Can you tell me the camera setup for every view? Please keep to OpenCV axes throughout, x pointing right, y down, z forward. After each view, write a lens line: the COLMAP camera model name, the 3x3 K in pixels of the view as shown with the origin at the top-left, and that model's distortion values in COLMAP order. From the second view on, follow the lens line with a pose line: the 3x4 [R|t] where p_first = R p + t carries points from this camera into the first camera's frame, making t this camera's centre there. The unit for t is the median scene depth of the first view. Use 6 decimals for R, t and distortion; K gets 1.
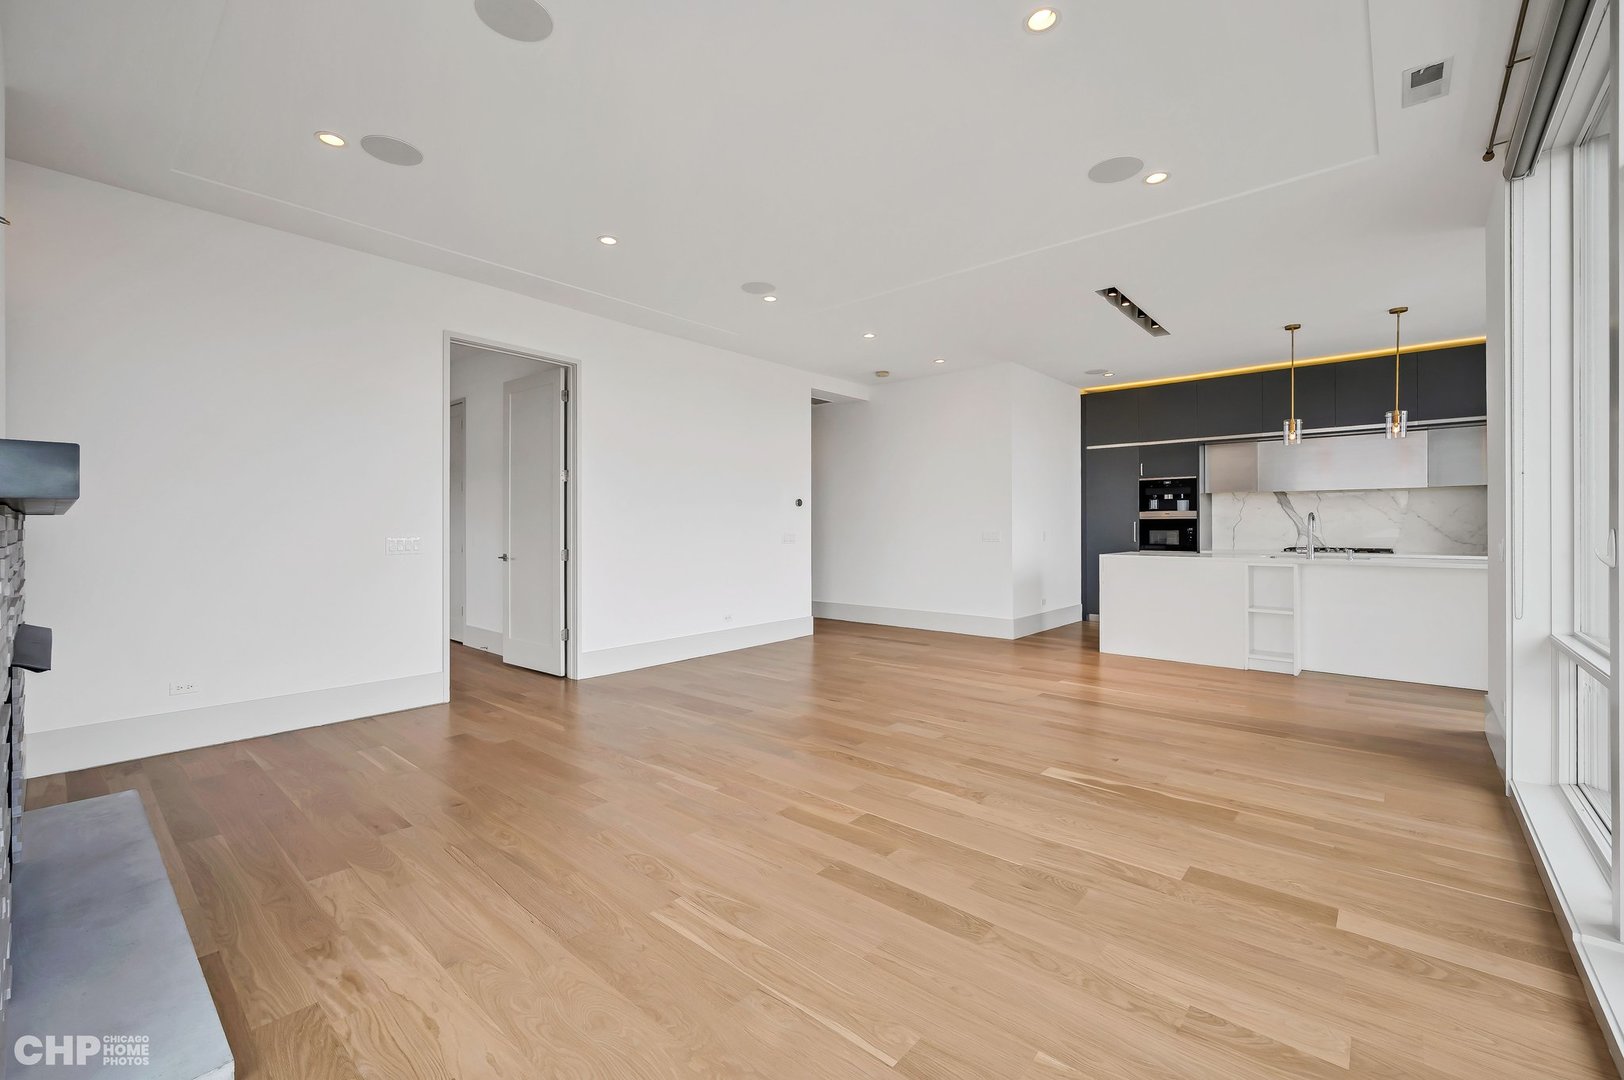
lens RADIAL K [[671.9, 0, 823.8], [0, 671.9, 526.9], [0, 0, 1]] dist [-0.000064, -0.000676]
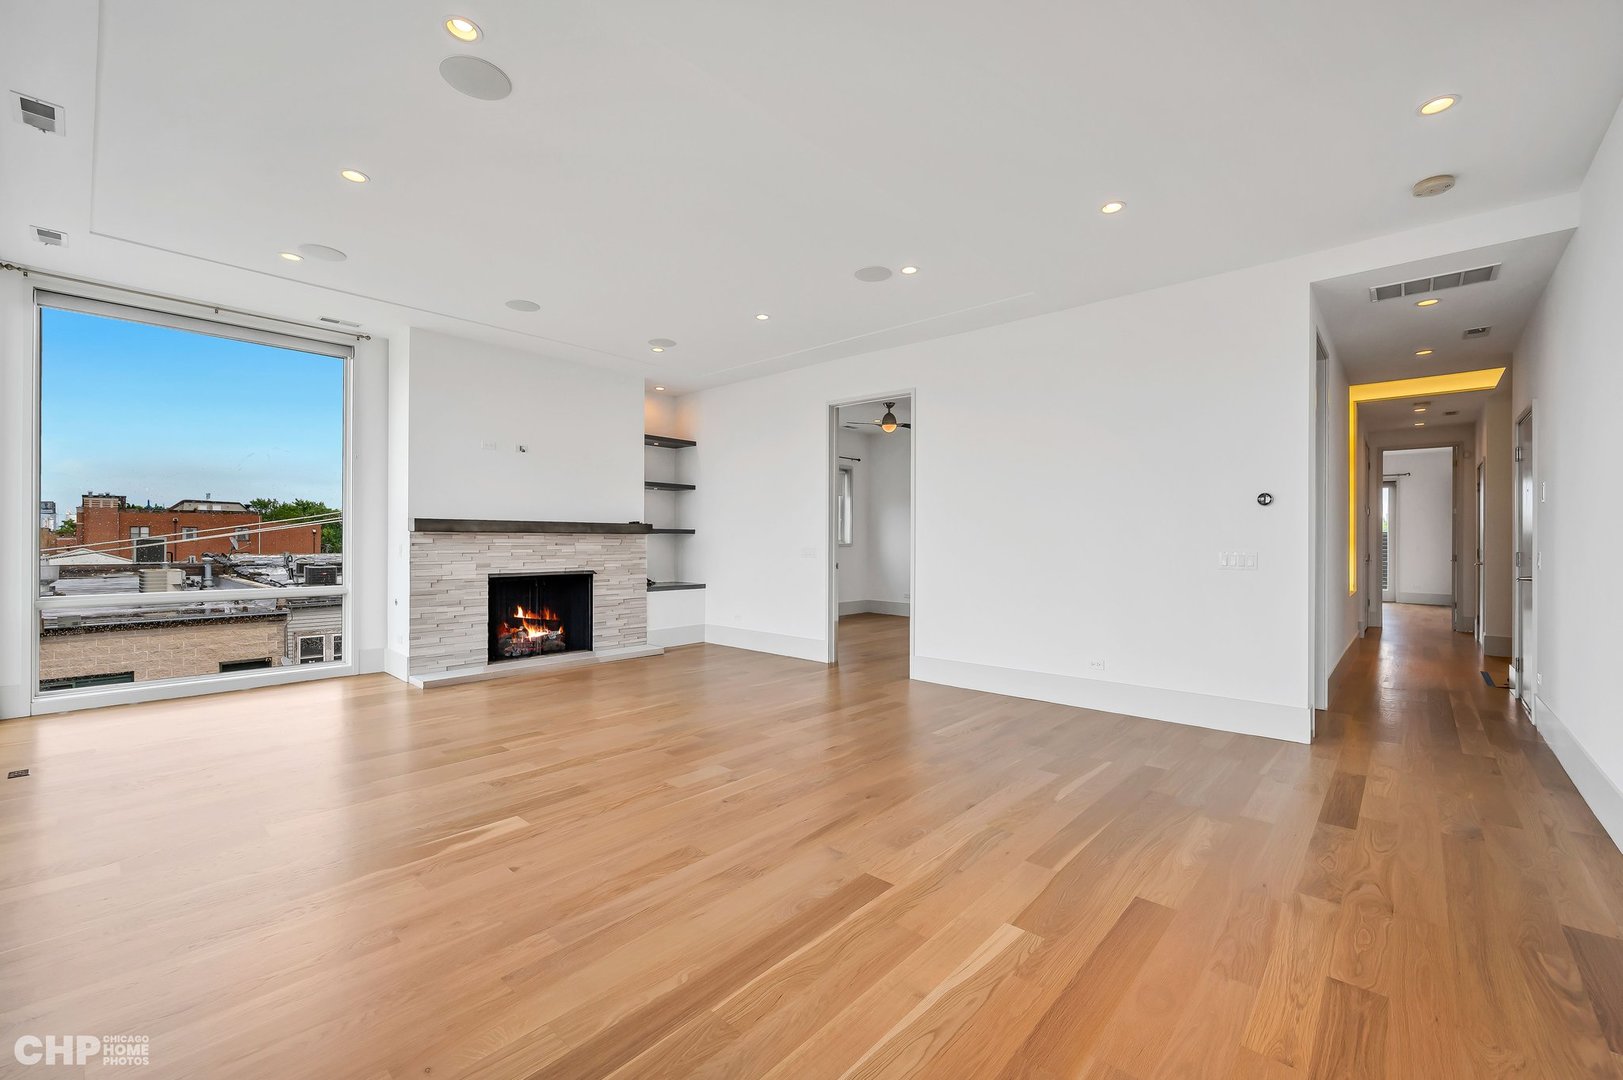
lens RADIAL K [[671.4, 0, 810.2], [0, 671.4, 536.9], [0, 0, 1]] dist [-0.000064, -0.000676]
pose [[-0.023295, -0.002579, -0.999725, 0.515452], [-0.006466, 0.999976, -0.002429, -0.000198], [0.999708, 0.006408, -0.023311, 0.603404]]
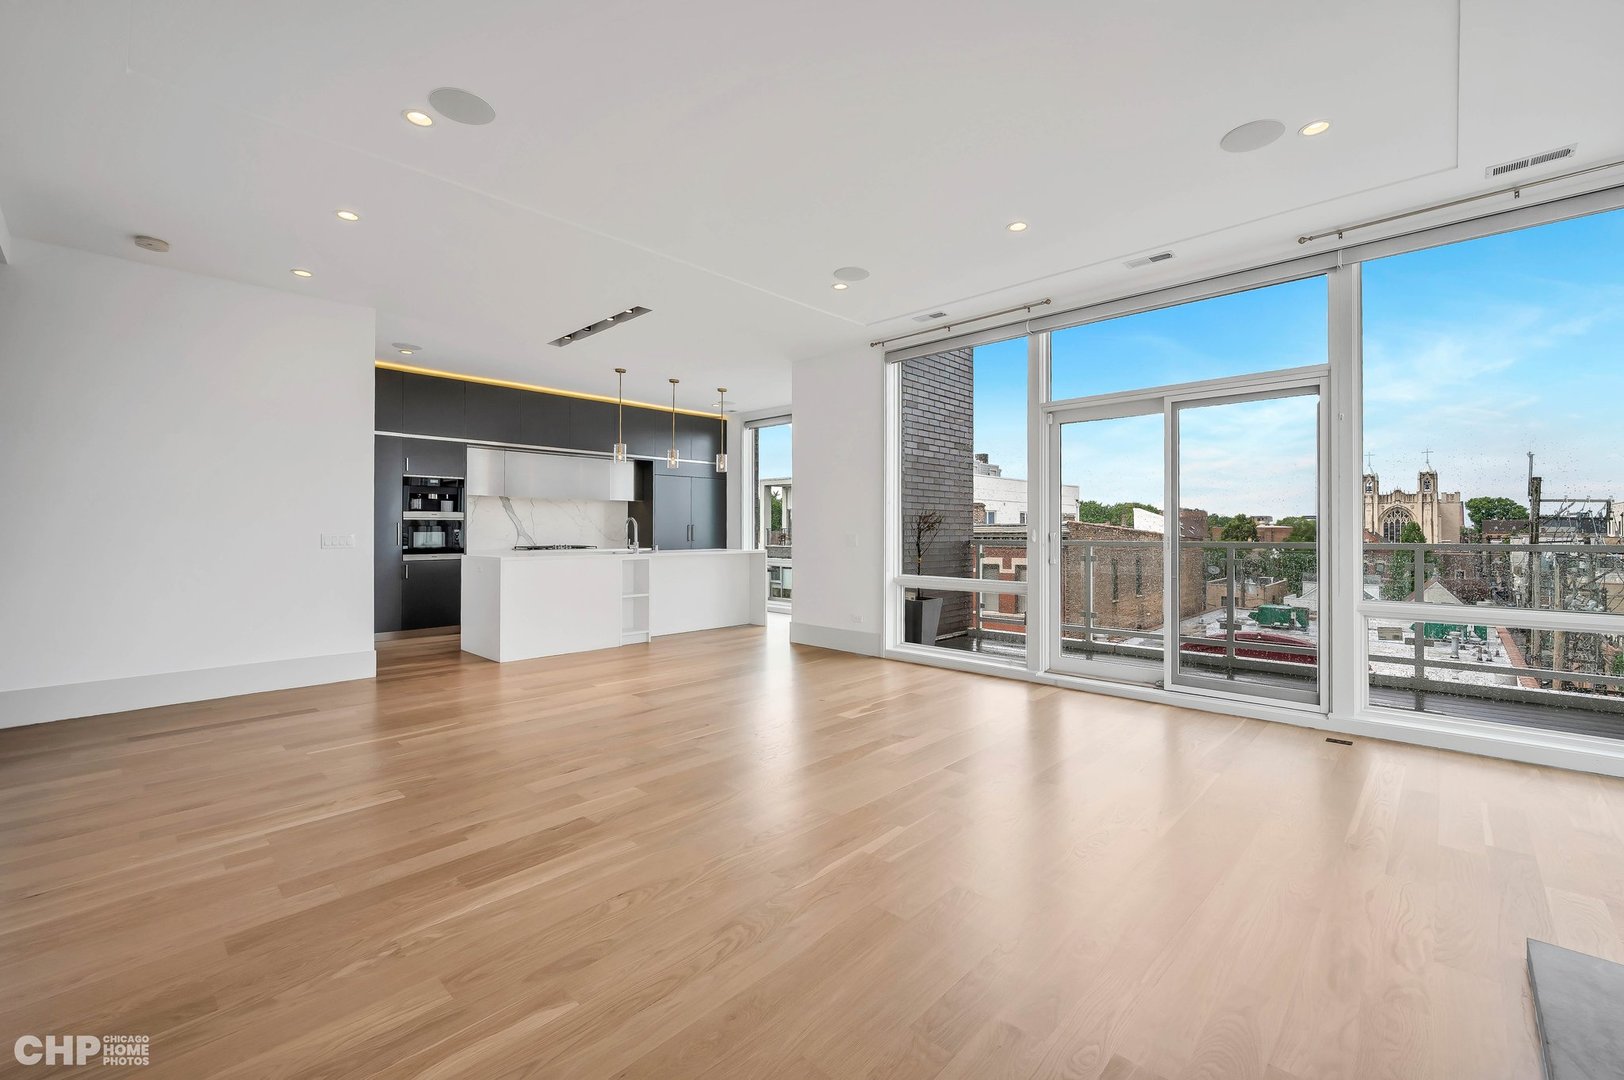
lens RADIAL K [[671.9, 0, 818.9], [0, 671.9, 527.9], [0, 0, 1]] dist [-0.000064, -0.000676]
pose [[0.044749, 0.003088, 0.998993, -0.418451], [0.000364, 0.999995, -0.003107, 0.002496], [-0.998998, 0.000503, 0.044748, 0.431733]]
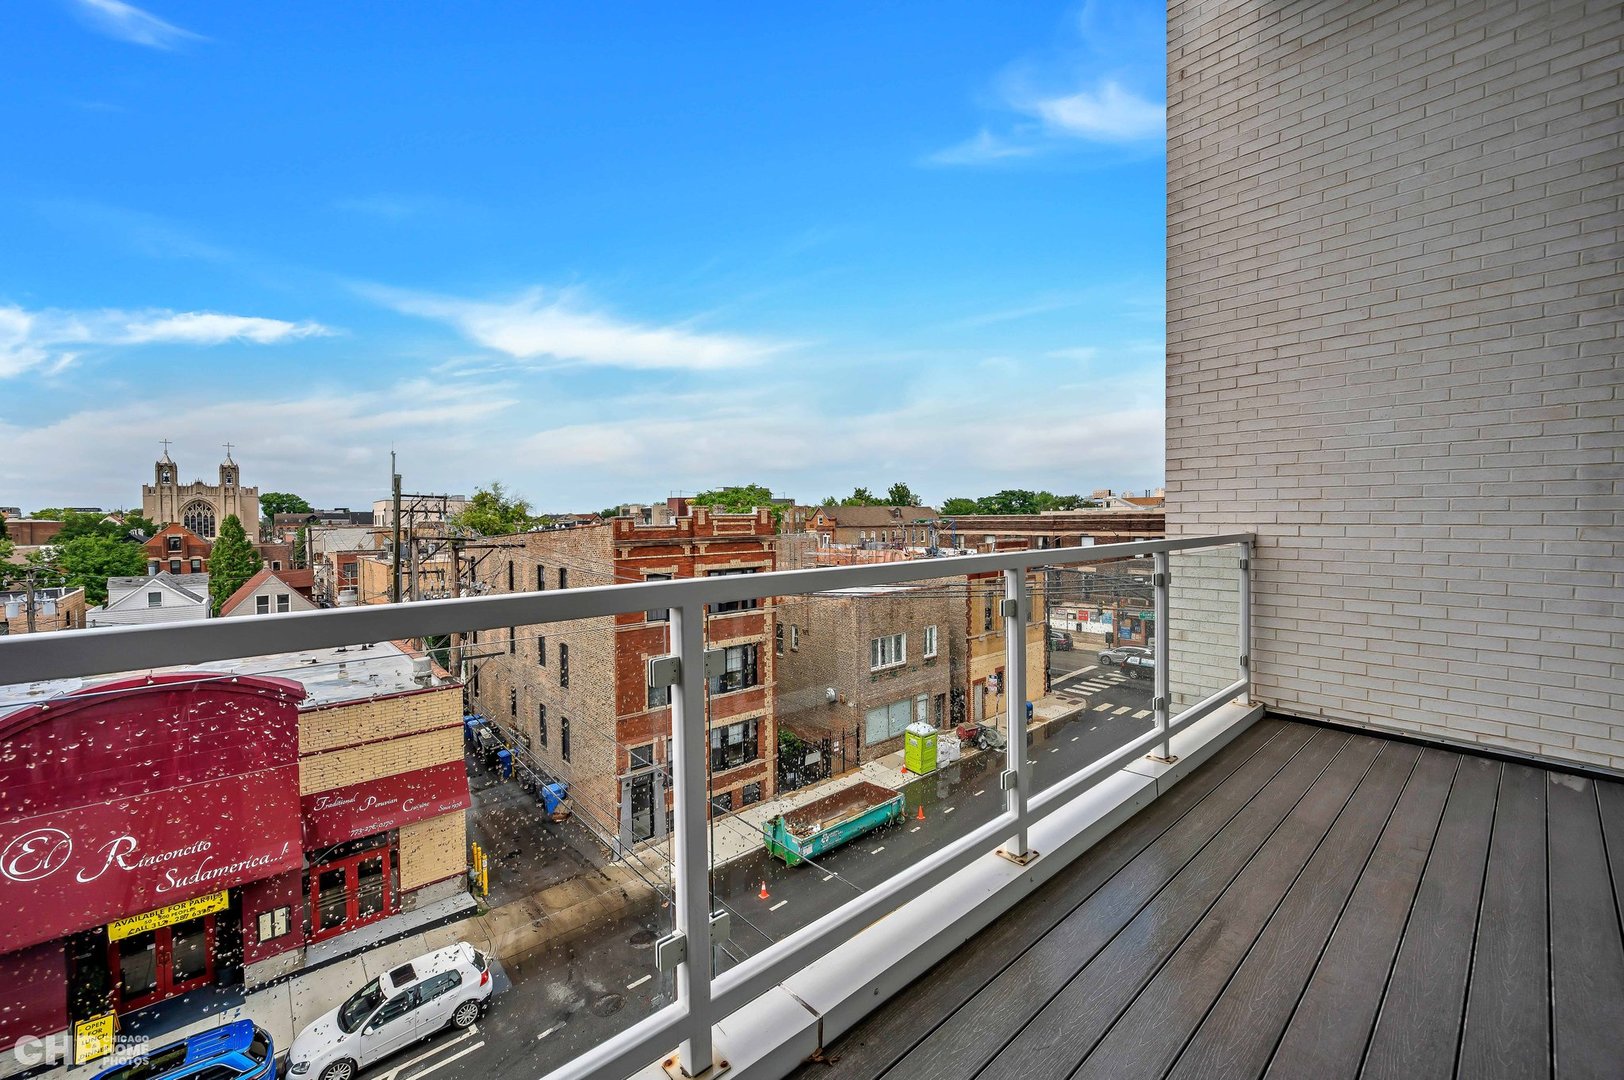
lens RADIAL K [[646.3, 0, 818.8], [0, 646.3, 530.7], [0, 0, 1]] dist [-0.000745, -0.000238]
pose [[-0.991972, 0.007101, 0.126257, 0.437120], [0.009805, 0.999735, 0.020805, -0.001325], [-0.126076, 0.021876, -0.991779, 0.277216]]
